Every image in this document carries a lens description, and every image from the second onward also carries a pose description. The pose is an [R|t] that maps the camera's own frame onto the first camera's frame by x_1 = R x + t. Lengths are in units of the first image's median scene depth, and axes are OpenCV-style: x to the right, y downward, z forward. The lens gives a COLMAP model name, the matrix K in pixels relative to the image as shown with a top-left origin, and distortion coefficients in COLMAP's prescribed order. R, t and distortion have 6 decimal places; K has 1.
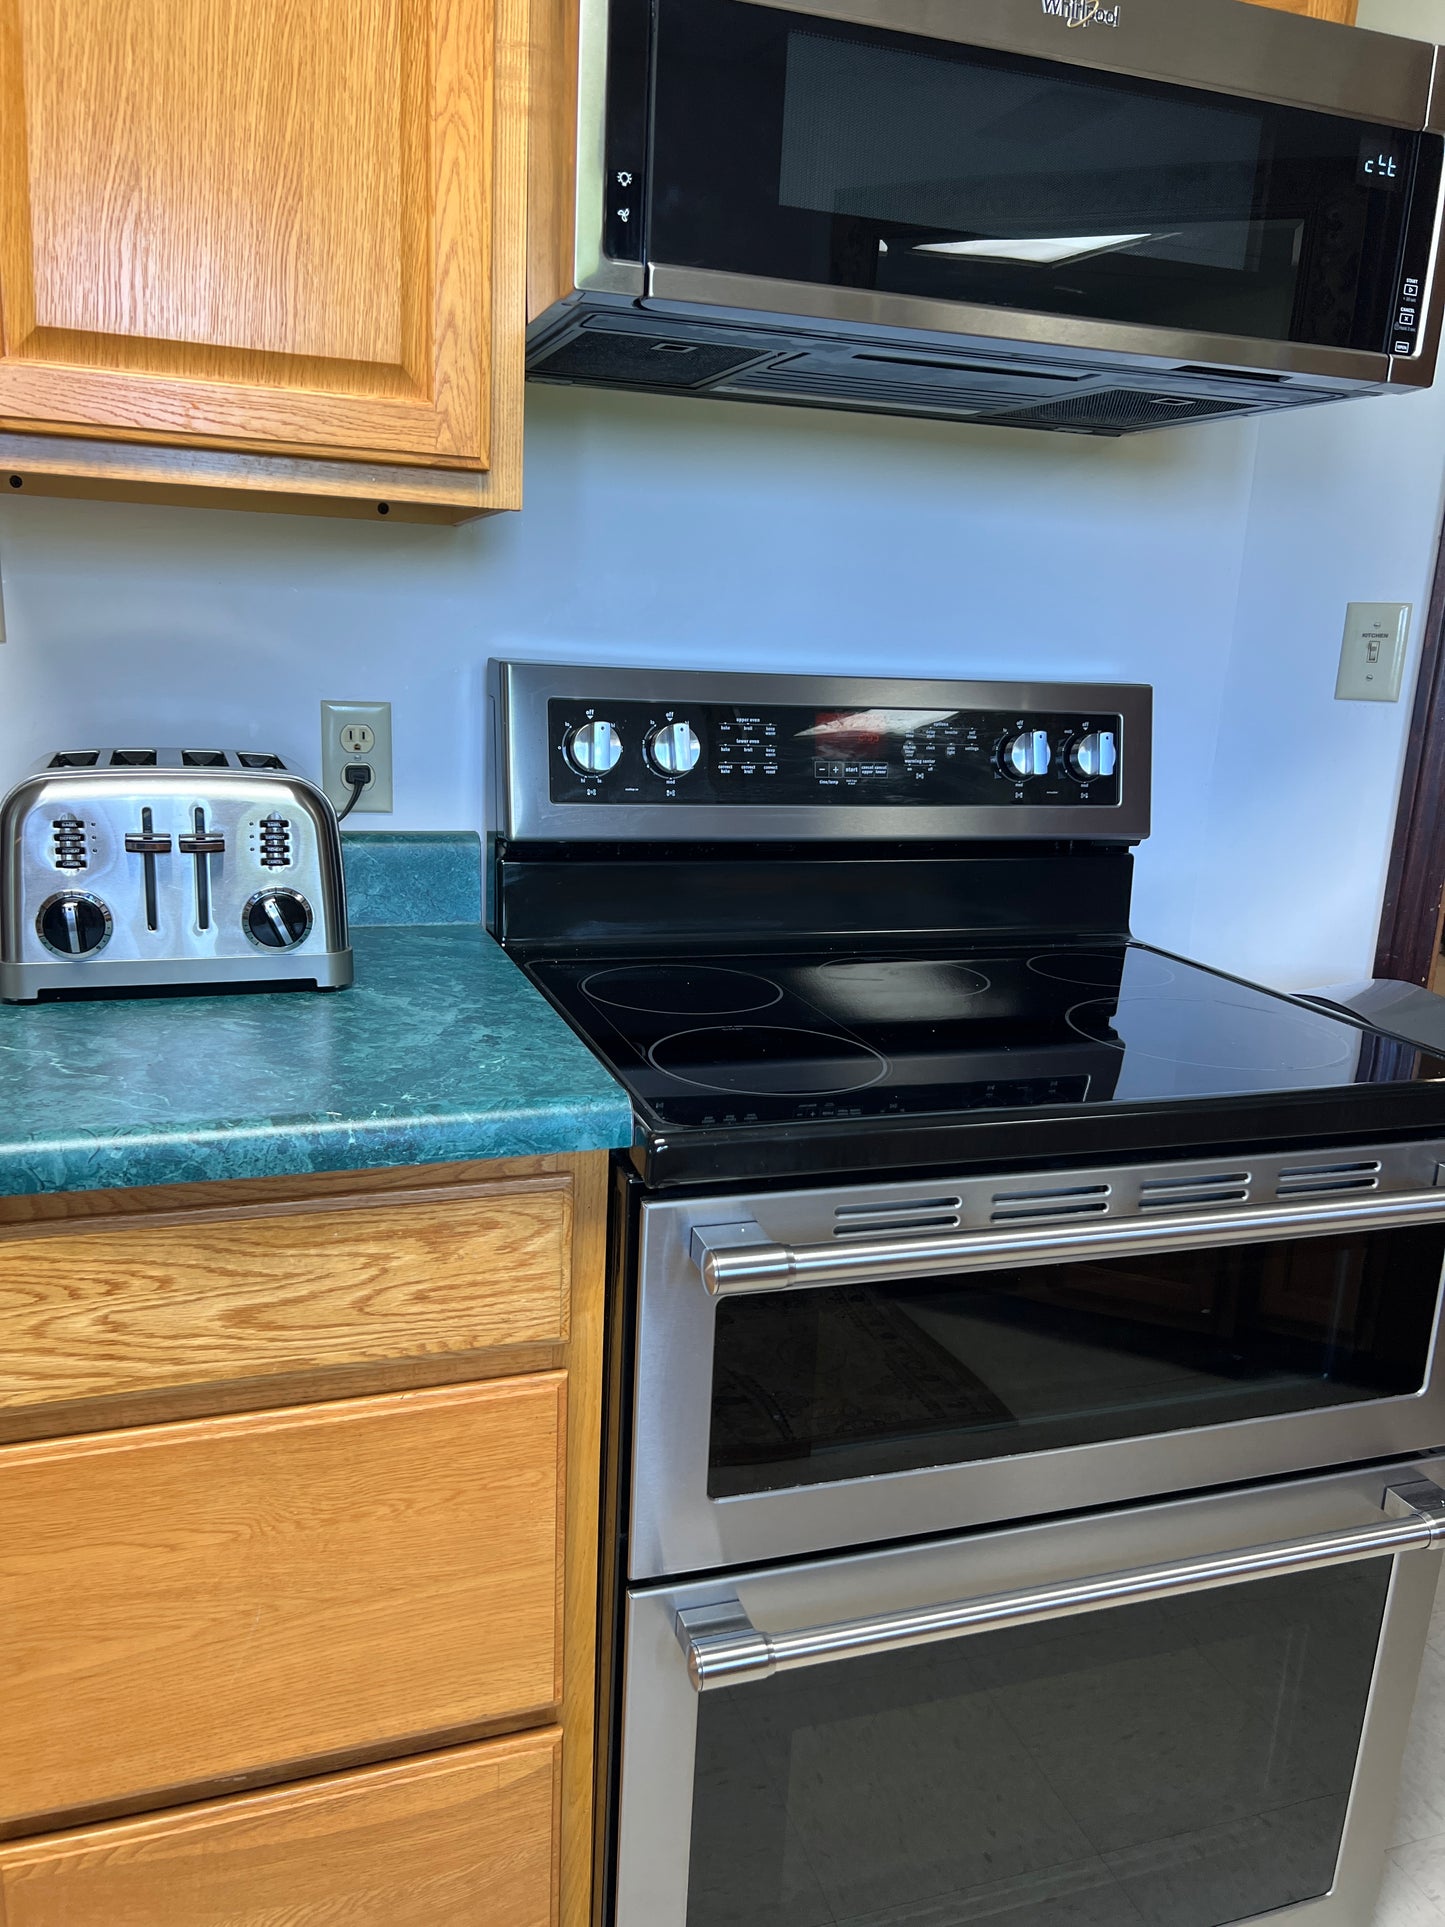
lens RADIAL K [[1447.2, 0, 719.8], [0, 1447.2, 955.7], [0, 0, 1]] dist [0.001465, -0.004732]
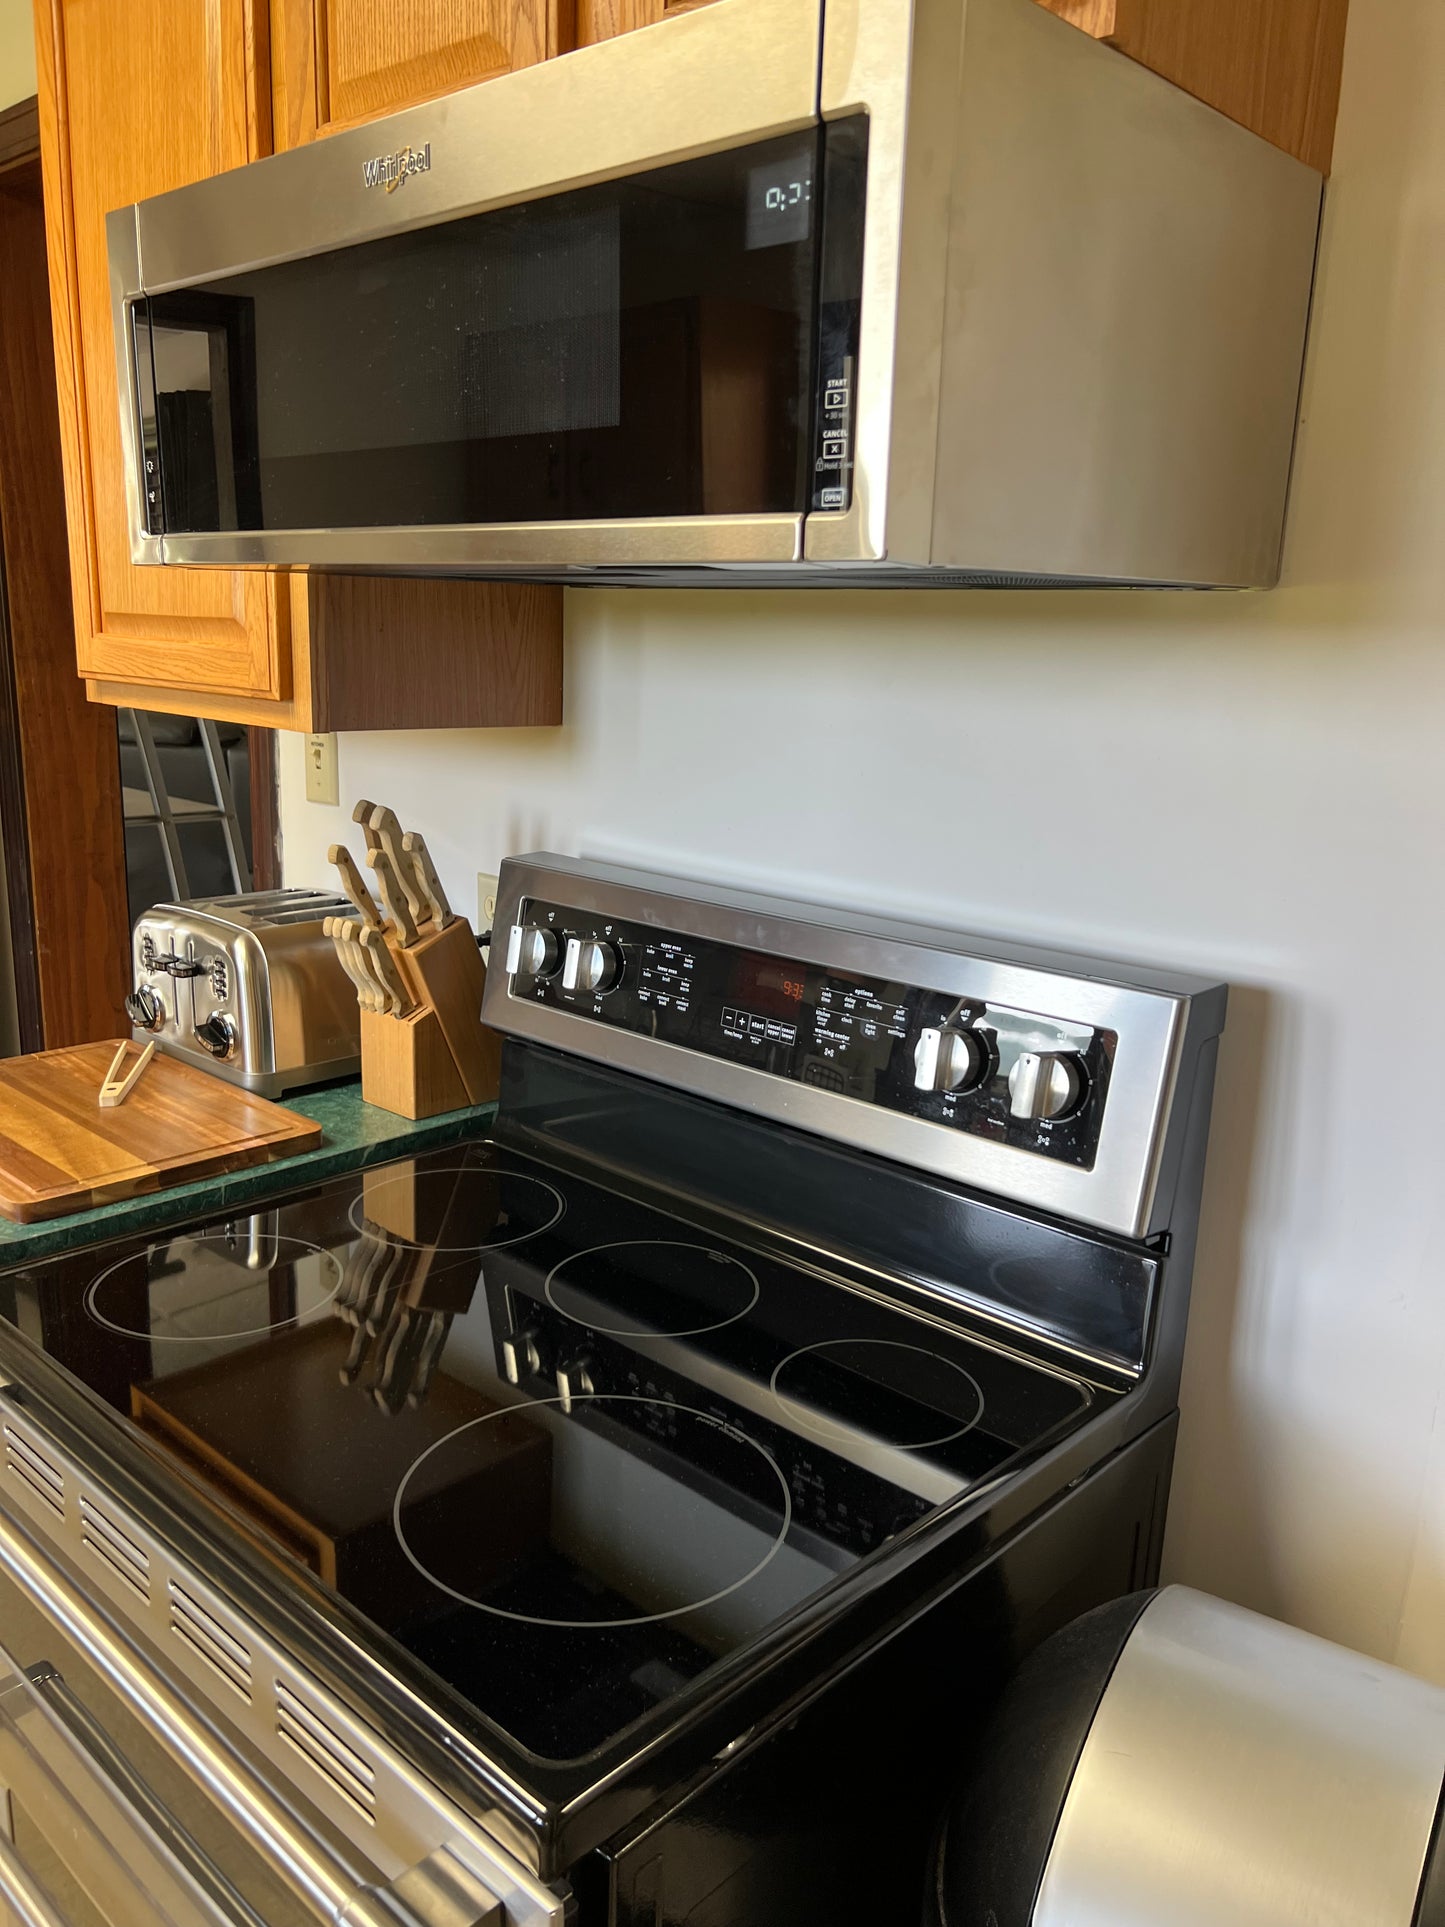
lens RADIAL K [[1447.2, 0, 722.4], [0, 1447.2, 969.3], [0, 0, 1]] dist [0.001465, -0.004732]
pose [[0.478574, 0.172221, -0.860992, 0.811485], [-0.220904, 0.972651, 0.071768, -0.221026], [0.849805, 0.155850, 0.503530, 0.576826]]
